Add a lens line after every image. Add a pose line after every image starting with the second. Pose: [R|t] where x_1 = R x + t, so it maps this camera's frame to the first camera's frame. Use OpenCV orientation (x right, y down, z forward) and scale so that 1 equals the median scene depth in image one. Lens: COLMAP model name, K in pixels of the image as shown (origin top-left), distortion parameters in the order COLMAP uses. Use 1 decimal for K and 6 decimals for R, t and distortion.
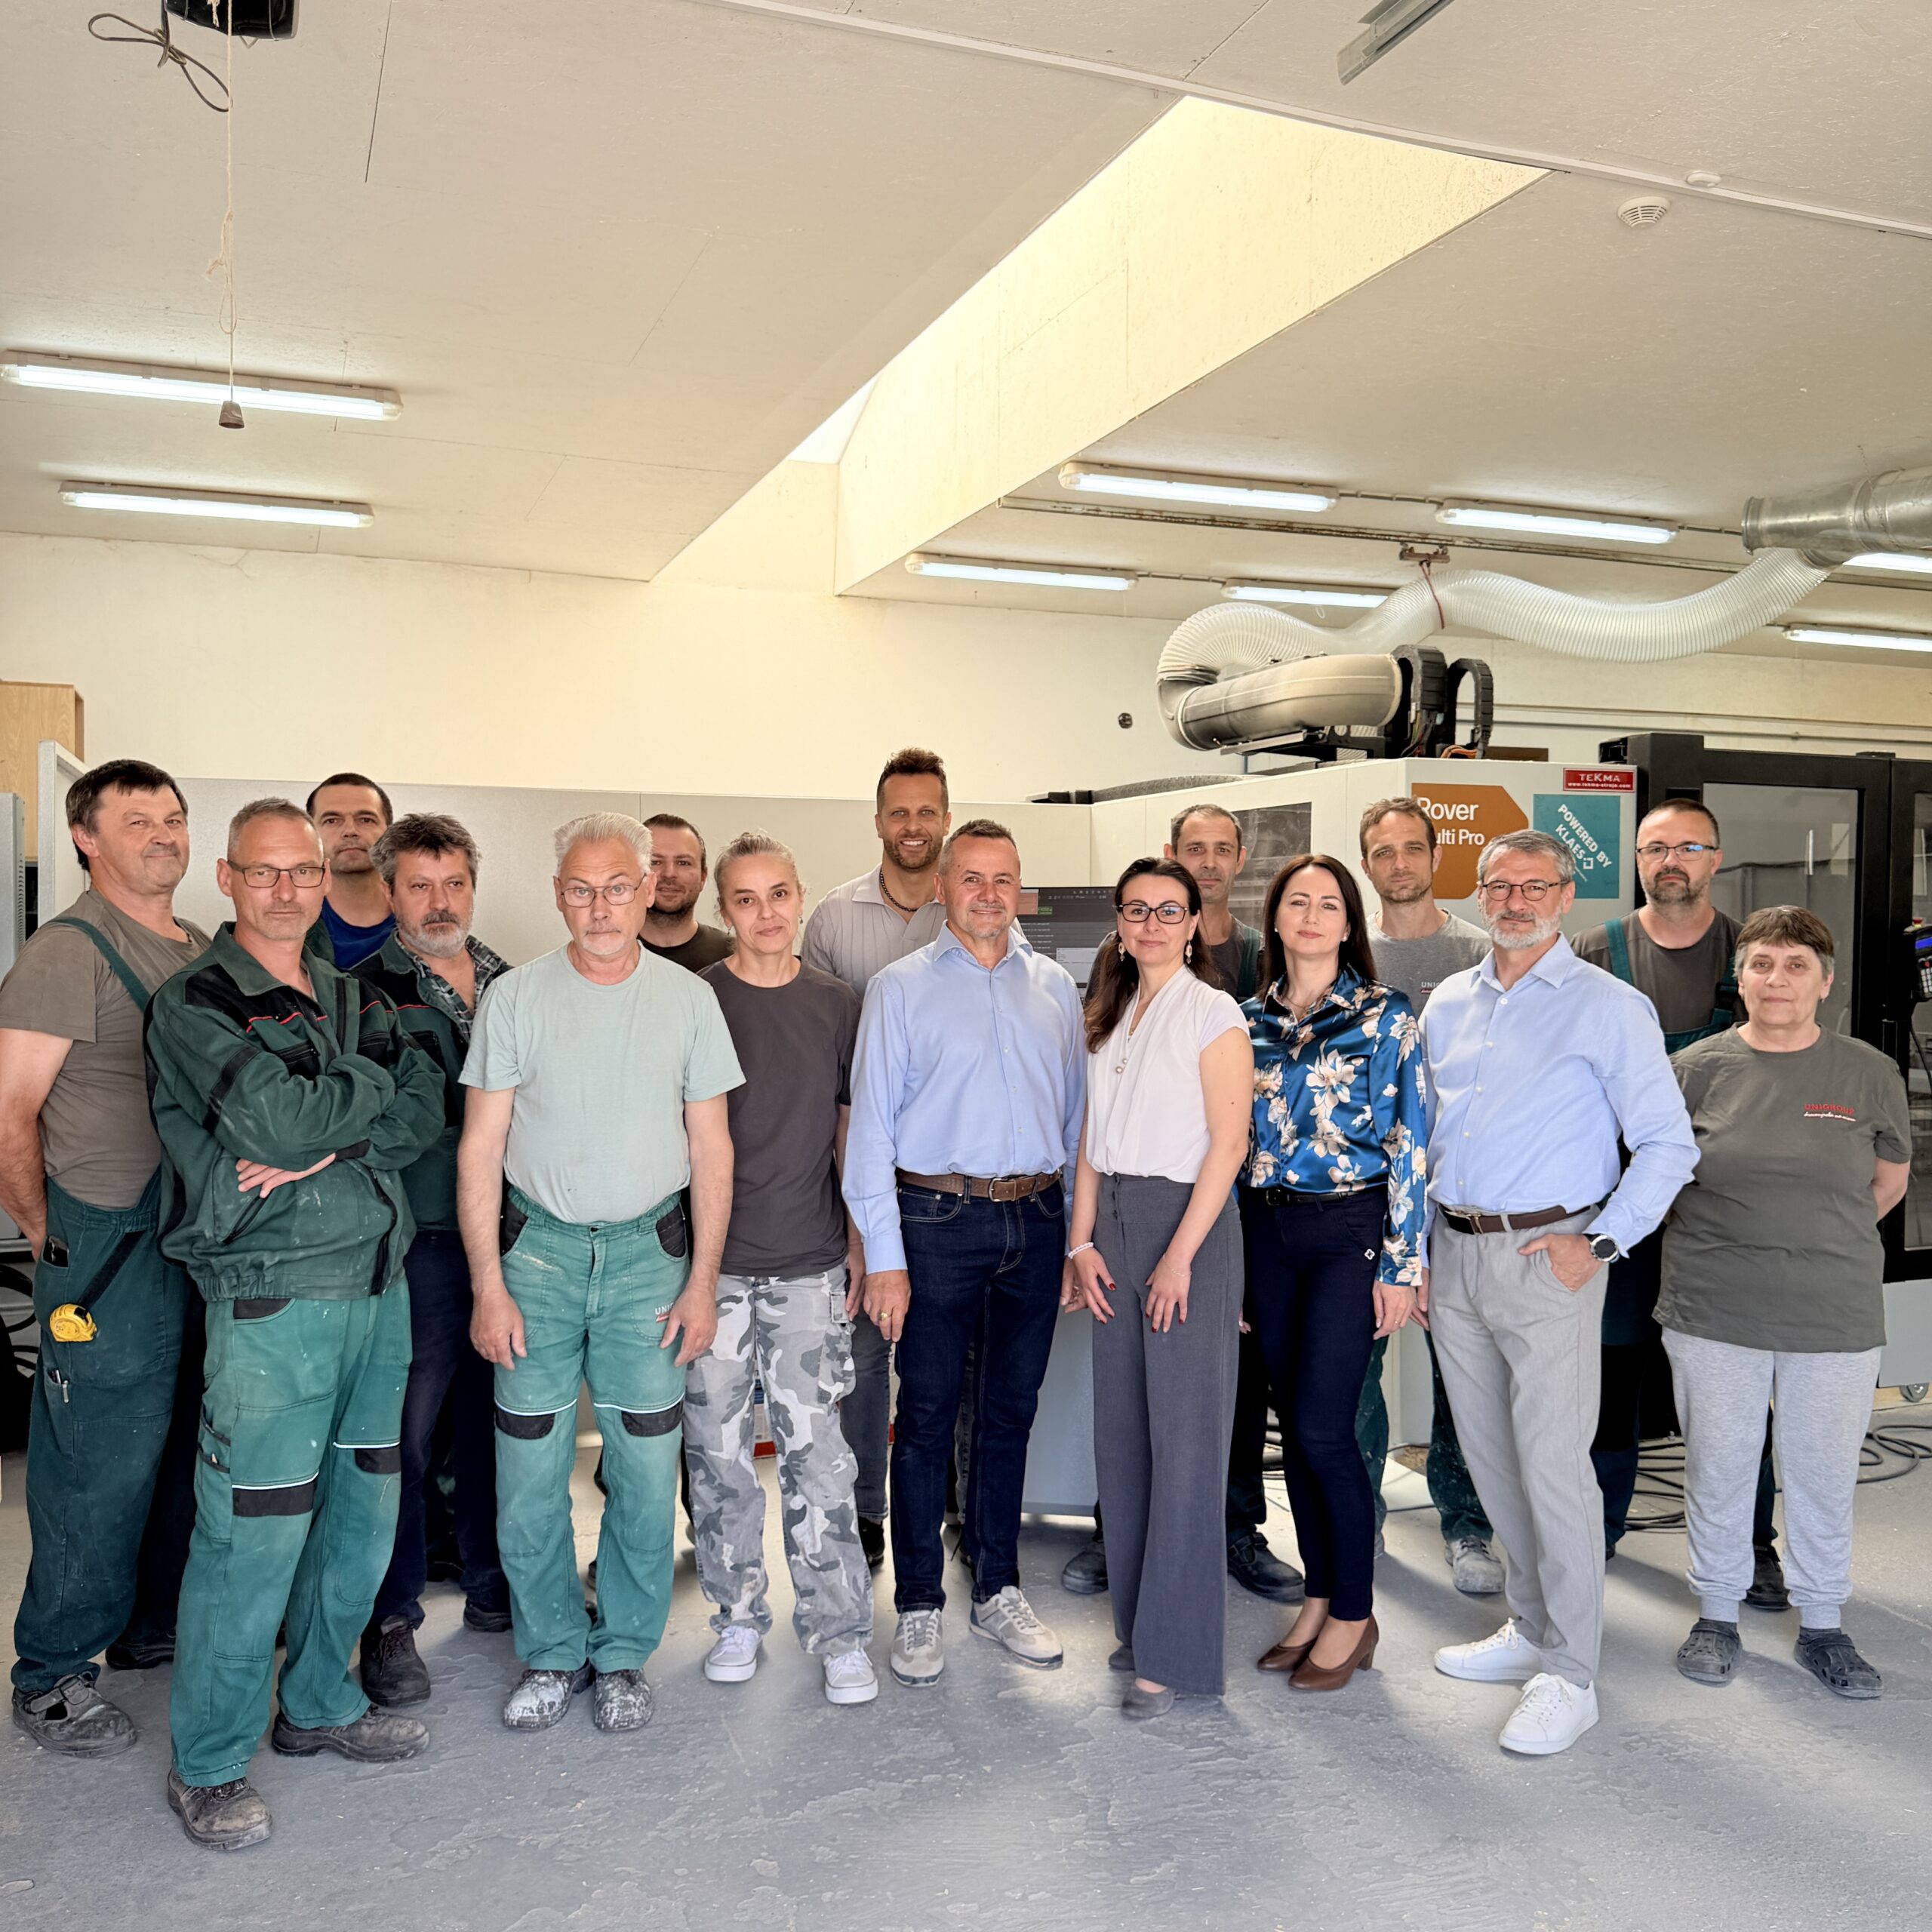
lens RADIAL K [[1859.4, 0, 966.4], [0, 1859.4, 974.0], [0, 0, 1]] dist [0.025169, 0.000000]
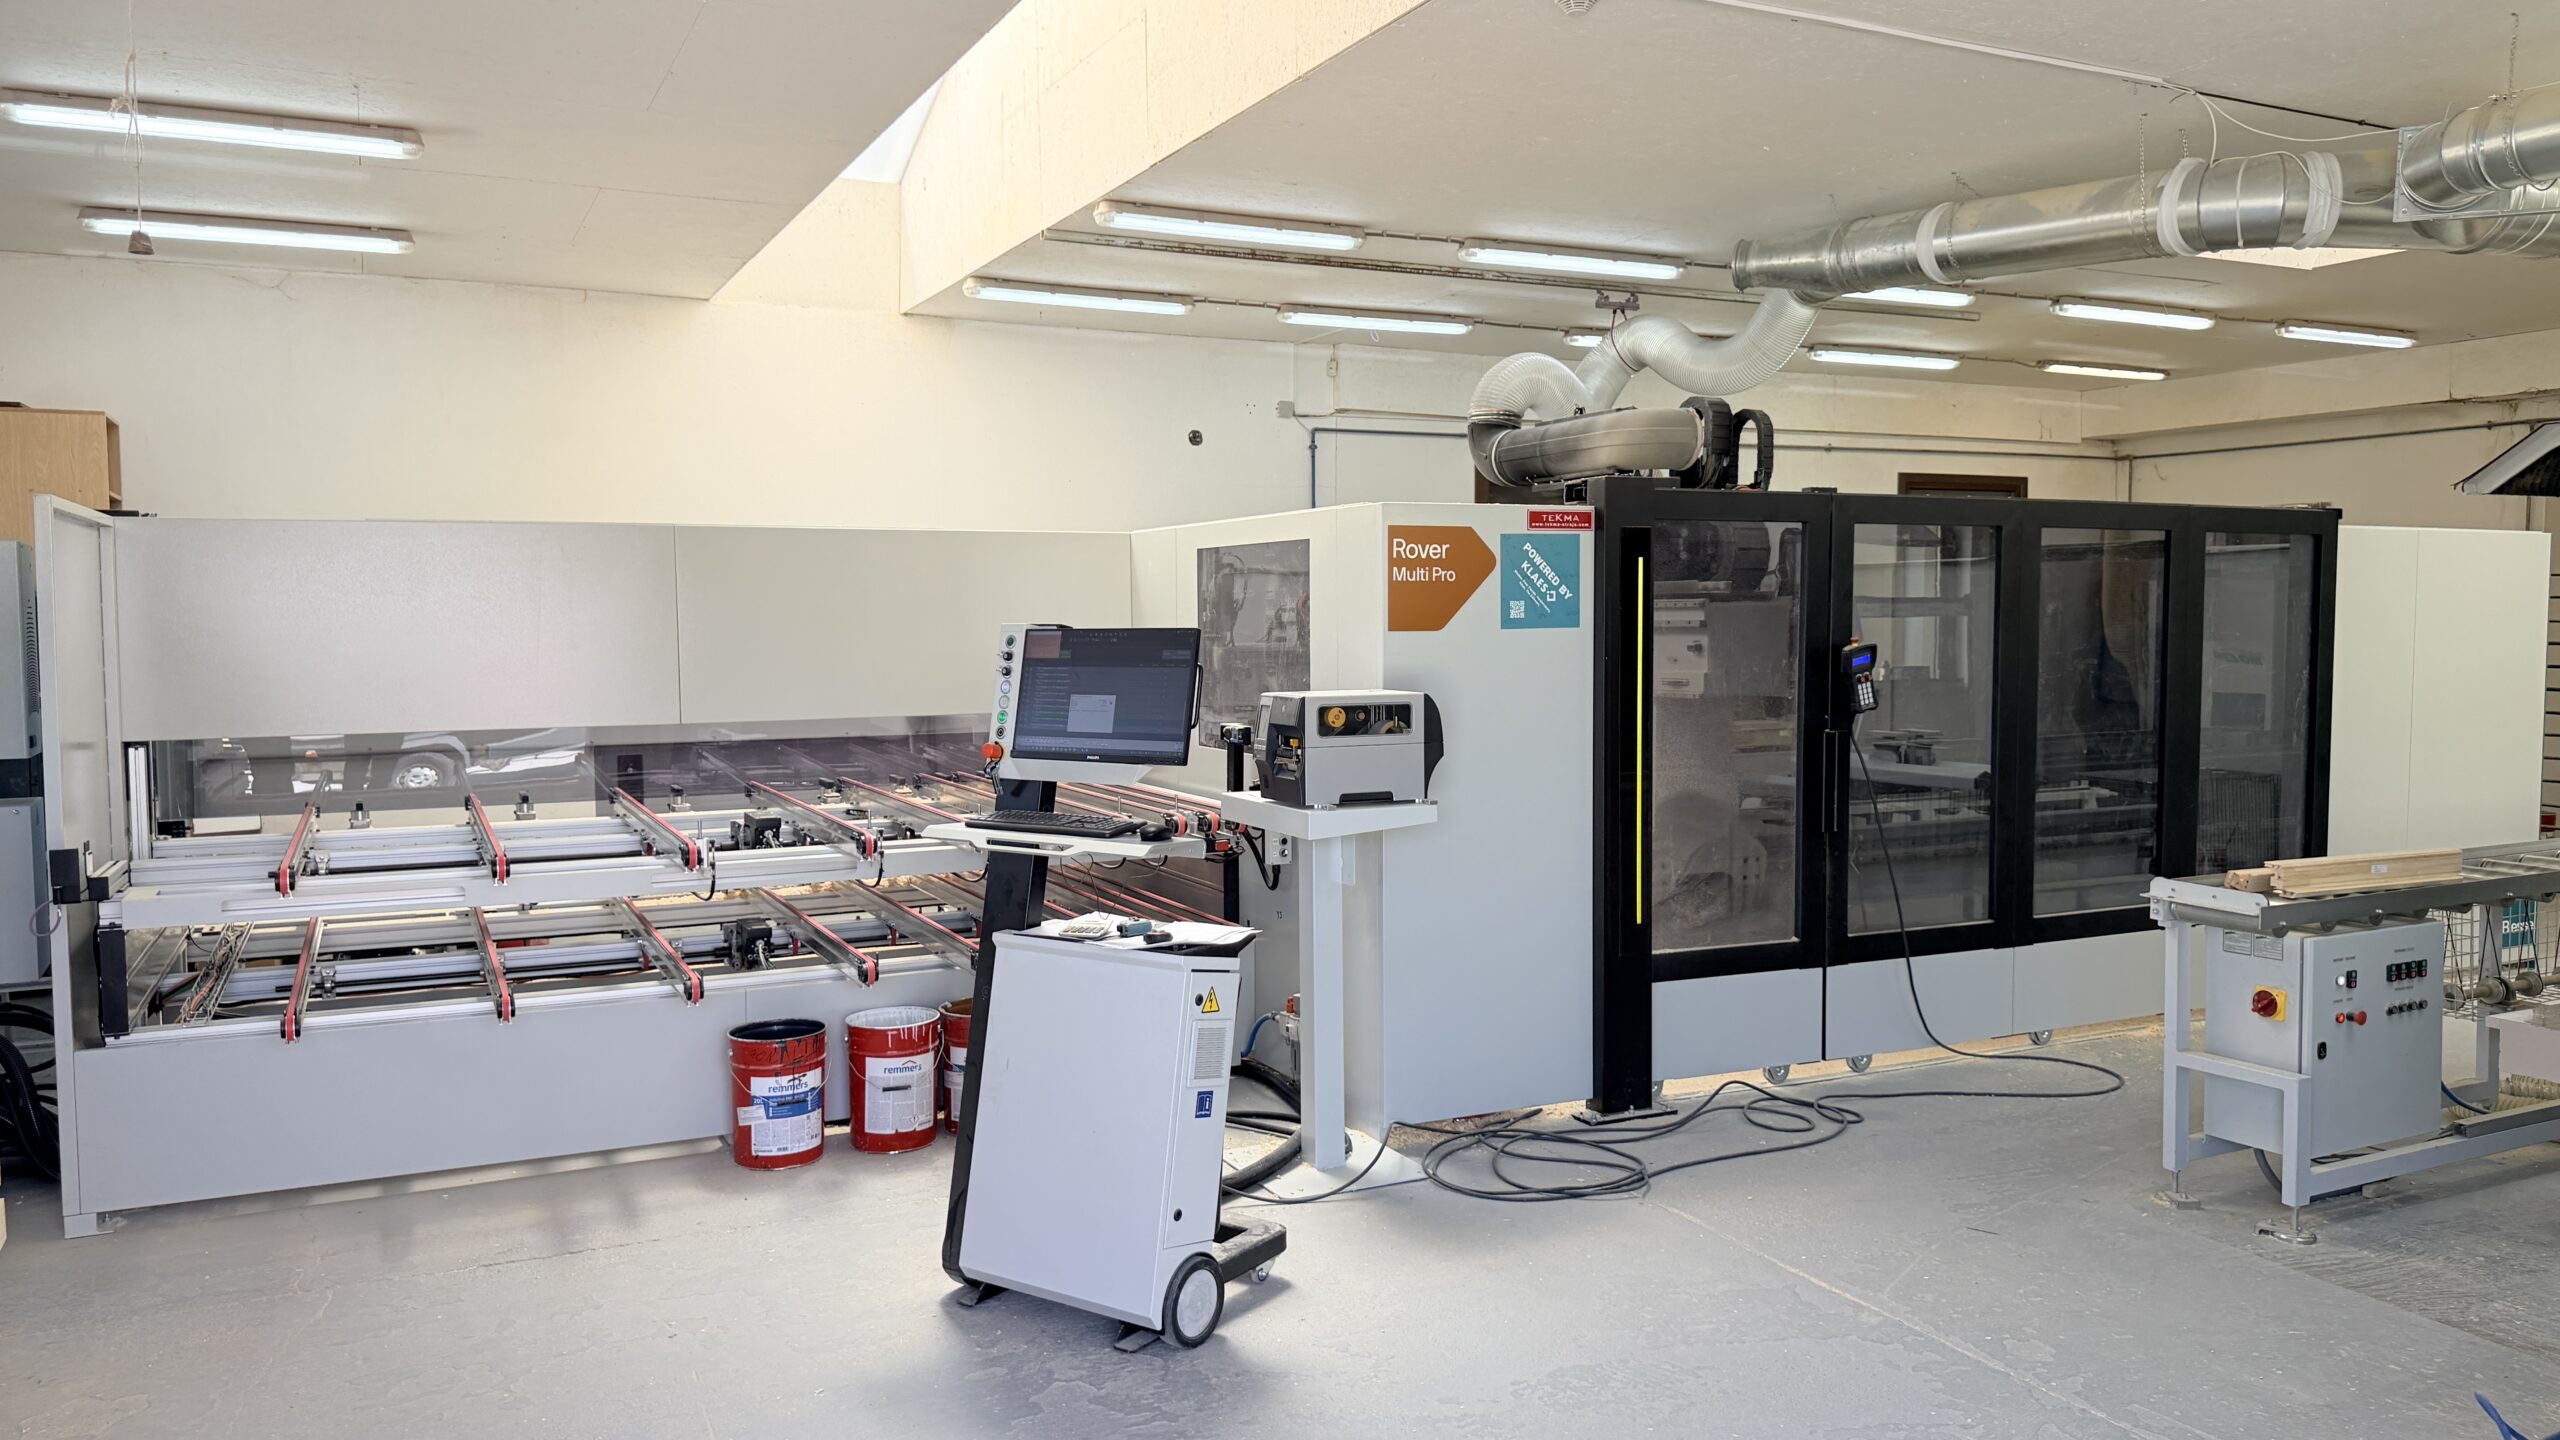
lens RADIAL K [[1843.4, 0, 1284.8], [0, 1843.4, 725.4], [0, 0, 1]] dist [0.061646, -0.054905]
pose [[0.995779, -0.018185, 0.089963, 0.069492], [0.014976, 0.999232, 0.036216, -0.022148], [-0.090552, -0.034716, 0.995286, -0.060935]]
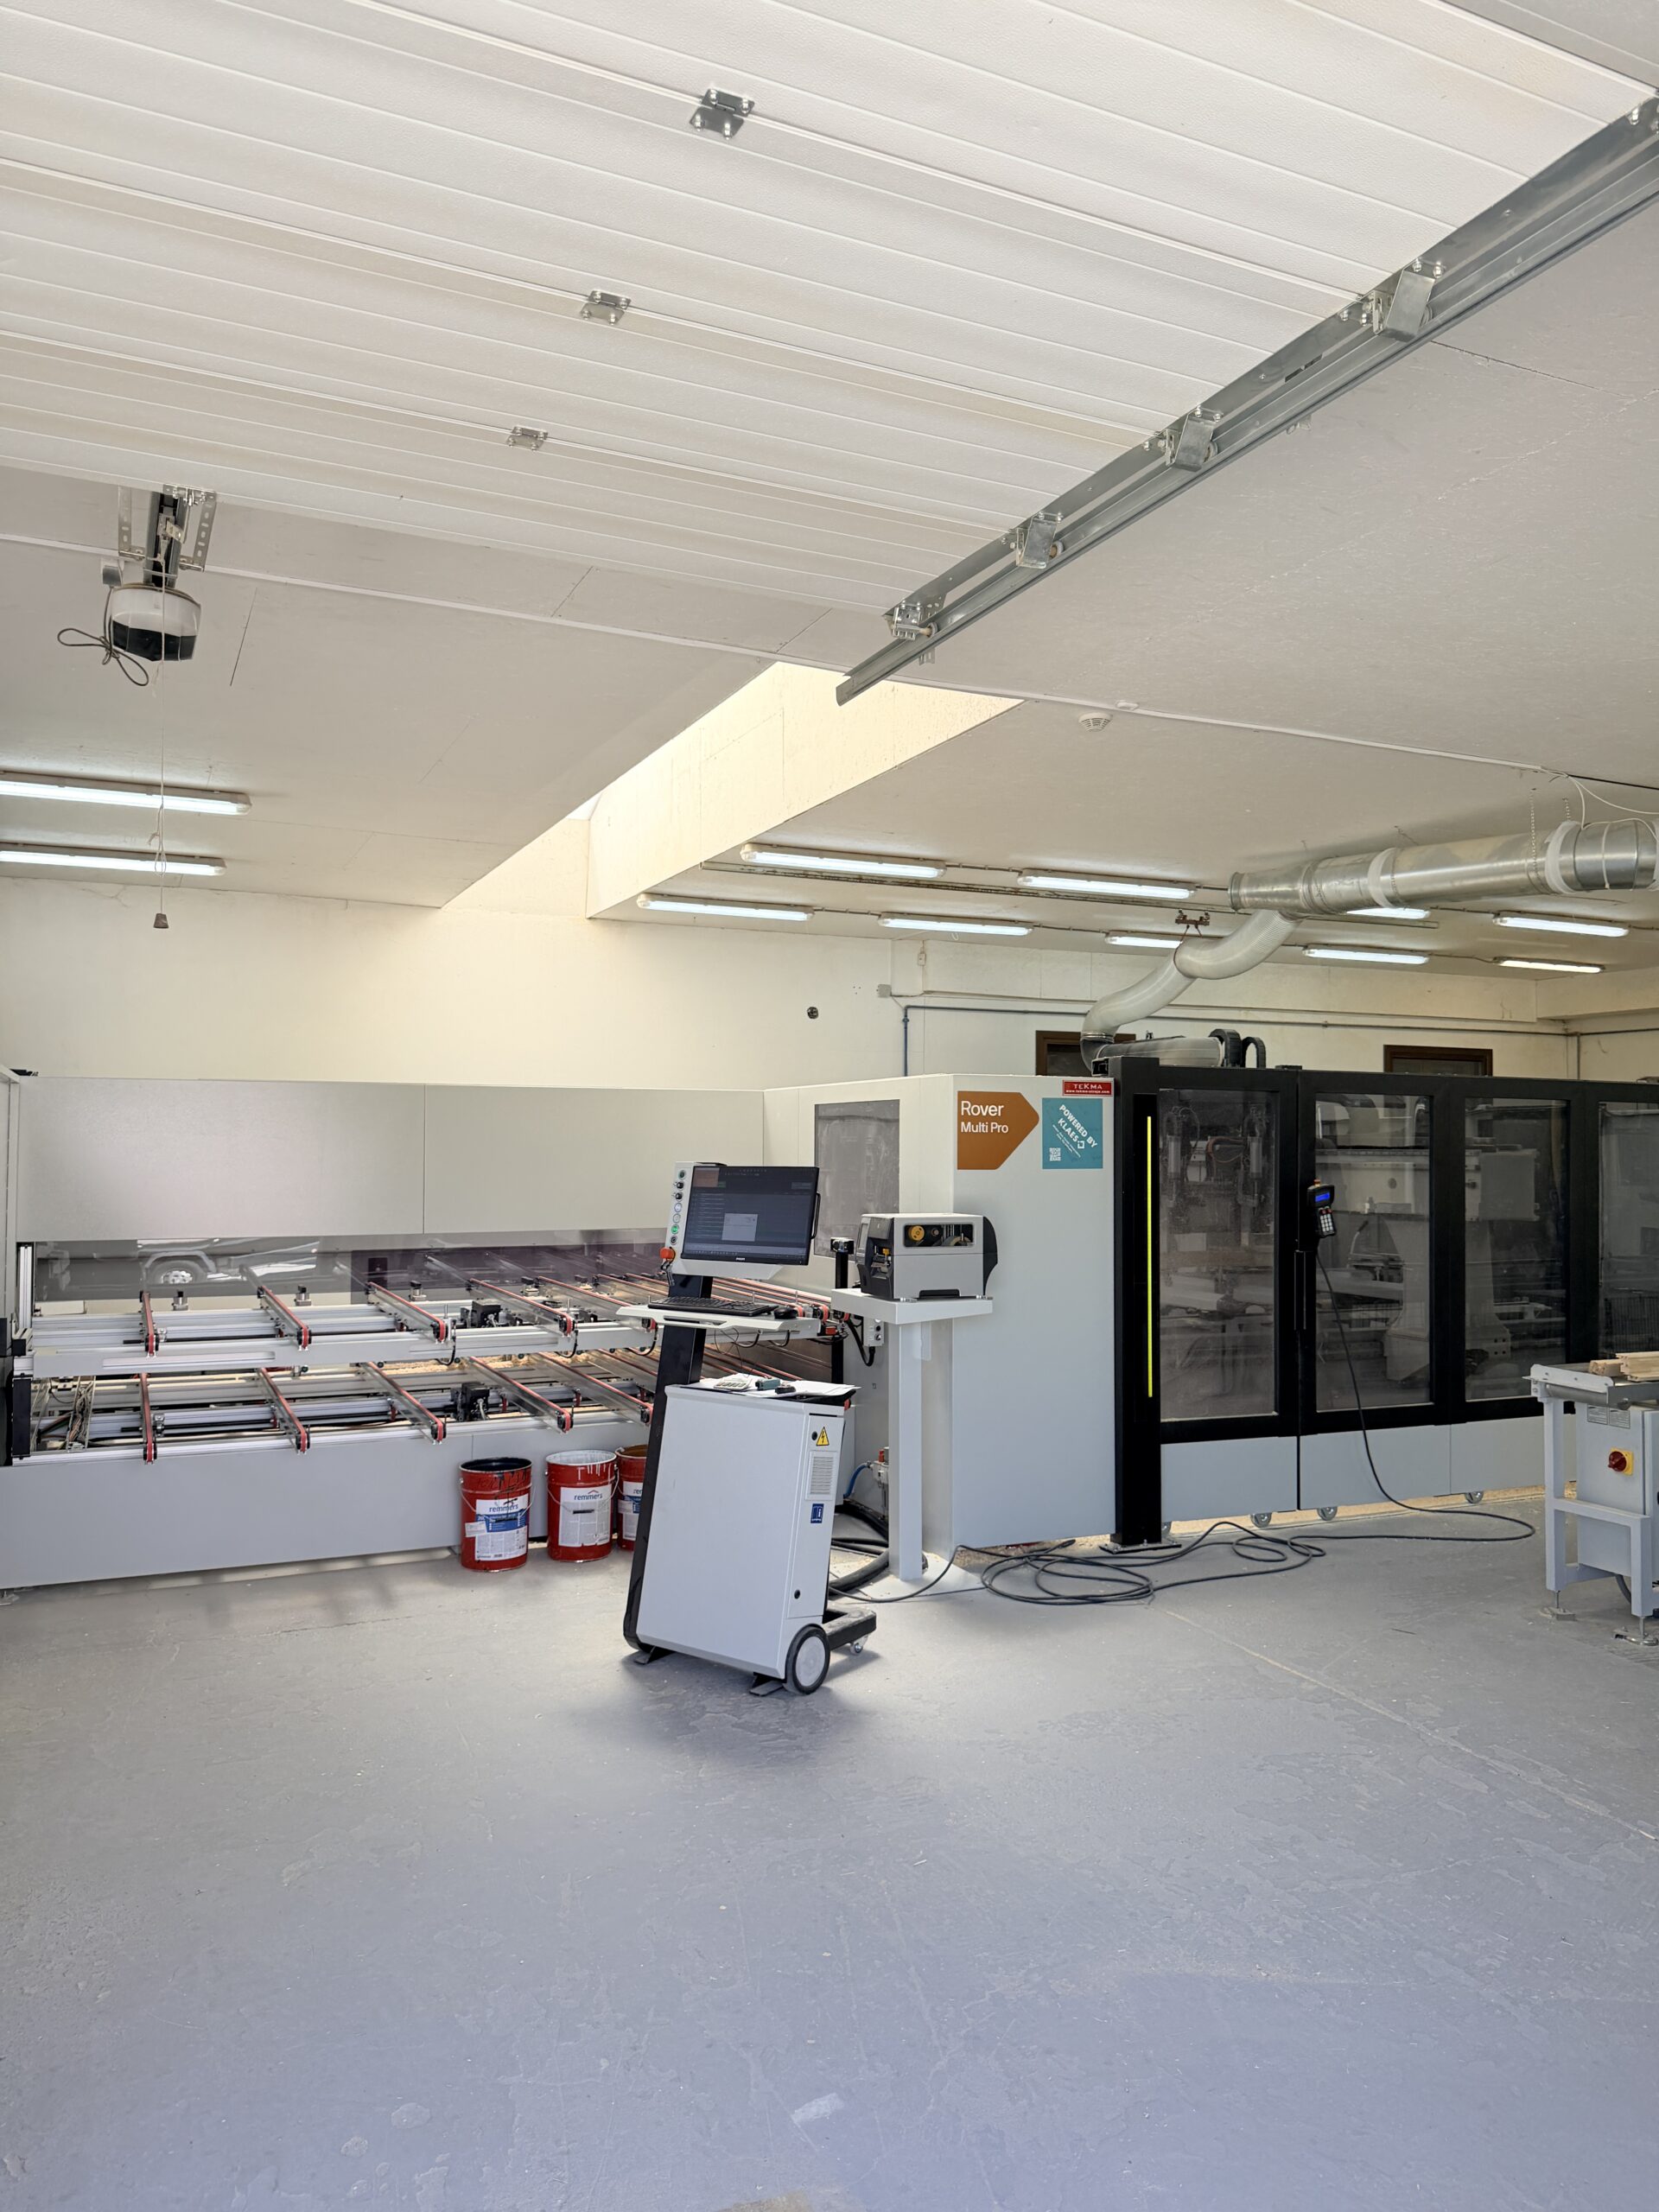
lens RADIAL K [[1613.4, 0, 840.2], [0, 1613.4, 1099.5], [0, 0, 1]] dist [0.048789, -0.036359]
pose [[0.997944, 0.001020, 0.064077, 0.057111], [0.002541, 0.998457, -0.055478, -0.022446], [-0.064035, 0.055527, 0.996402, -0.221456]]
